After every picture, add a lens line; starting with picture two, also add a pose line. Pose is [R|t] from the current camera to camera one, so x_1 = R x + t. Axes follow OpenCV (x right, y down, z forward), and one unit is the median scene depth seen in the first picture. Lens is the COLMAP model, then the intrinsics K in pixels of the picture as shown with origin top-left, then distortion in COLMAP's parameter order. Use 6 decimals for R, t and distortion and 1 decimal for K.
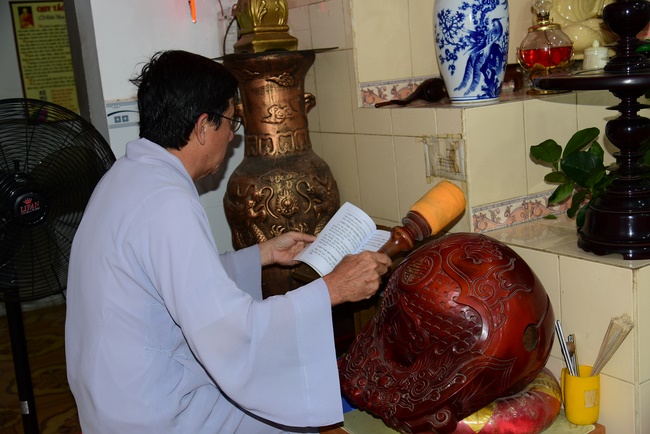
lens RADIAL K [[818.9, 0, 347.2], [0, 818.9, 214.8], [0, 0, 1]] dist [-0.006524, 0.000000]
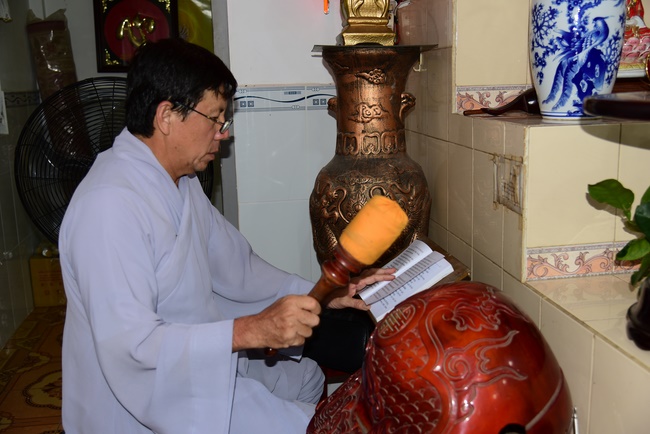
lens RADIAL K [[702.1, 0, 322.7], [0, 702.1, 217.7], [0, 0, 1]] dist [-0.014554, 0.000000]
pose [[0.918702, 0.141716, -0.368650, 0.208760], [-0.126784, 0.989828, 0.064555, -0.055750], [0.374049, -0.012568, 0.927324, 0.261344]]
